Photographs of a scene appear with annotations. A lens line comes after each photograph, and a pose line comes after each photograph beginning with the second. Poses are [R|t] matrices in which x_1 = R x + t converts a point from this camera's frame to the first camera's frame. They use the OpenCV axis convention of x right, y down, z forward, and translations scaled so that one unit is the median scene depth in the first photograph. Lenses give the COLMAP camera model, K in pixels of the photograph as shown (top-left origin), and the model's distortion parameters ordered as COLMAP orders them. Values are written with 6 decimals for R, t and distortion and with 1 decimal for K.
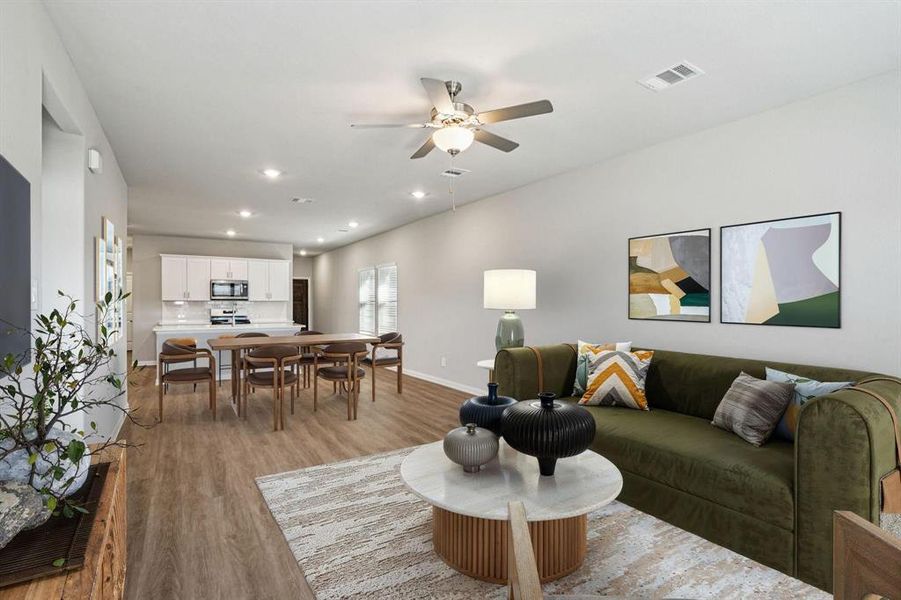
lens RADIAL K [[431.4, 0, 448.1], [0, 431.4, 300.1], [0, 0, 1]] dist [-0.032929, 0.000609]
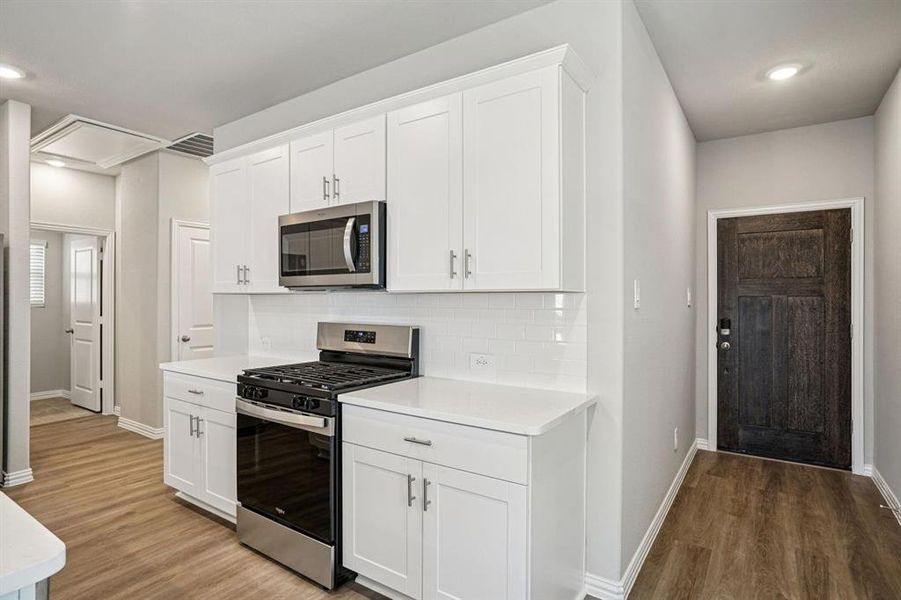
lens RADIAL K [[470.3, 0, 450.8], [0, 470.3, 298.8], [0, 0, 1]] dist [-0.032873, 0.009793]
pose [[0.382094, -0.001317, -0.924123, -0.247594], [0.005793, 0.999983, 0.000970, 0.005489], [0.924105, -0.005724, 0.382095, 1.009259]]
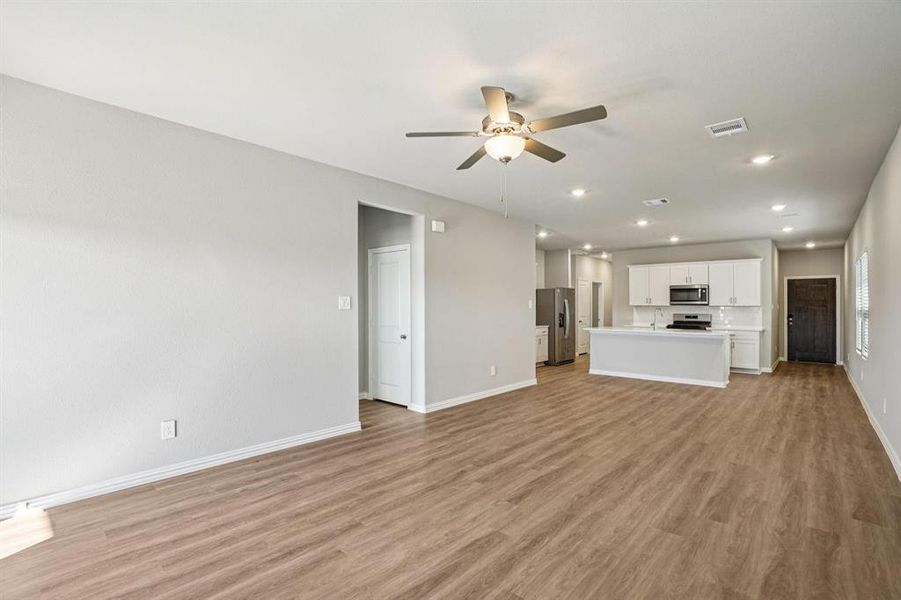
lens RADIAL K [[431.4, 0, 434.5], [0, 431.4, 302.6], [0, 0, 1]] dist [-0.032929, 0.000609]
pose [[0.245789, -0.008915, -0.969282, 0.321084], [0.002319, 0.999960, -0.008610, 0.001511], [0.969320, -0.000131, 0.245800, 0.191696]]
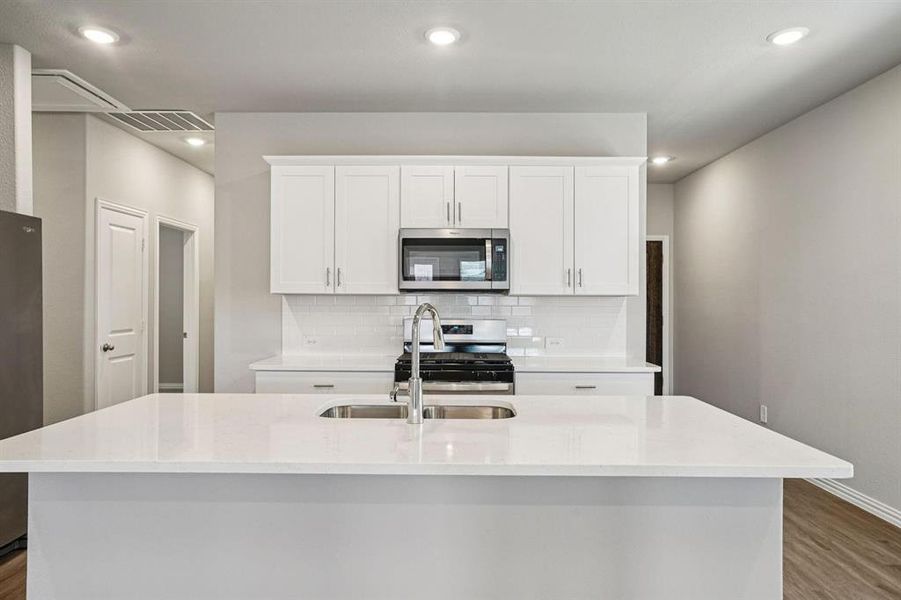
lens RADIAL K [[580.8, 0, 436.8], [0, 580.8, 303.6], [0, 0, 1]] dist [0.005850, 0.005766]
pose [[0.826482, 0.006467, -0.562926, -0.296171], [0.000505, 0.999925, 0.012229, 0.003026], [0.562963, -0.010391, 0.826417, 0.673597]]
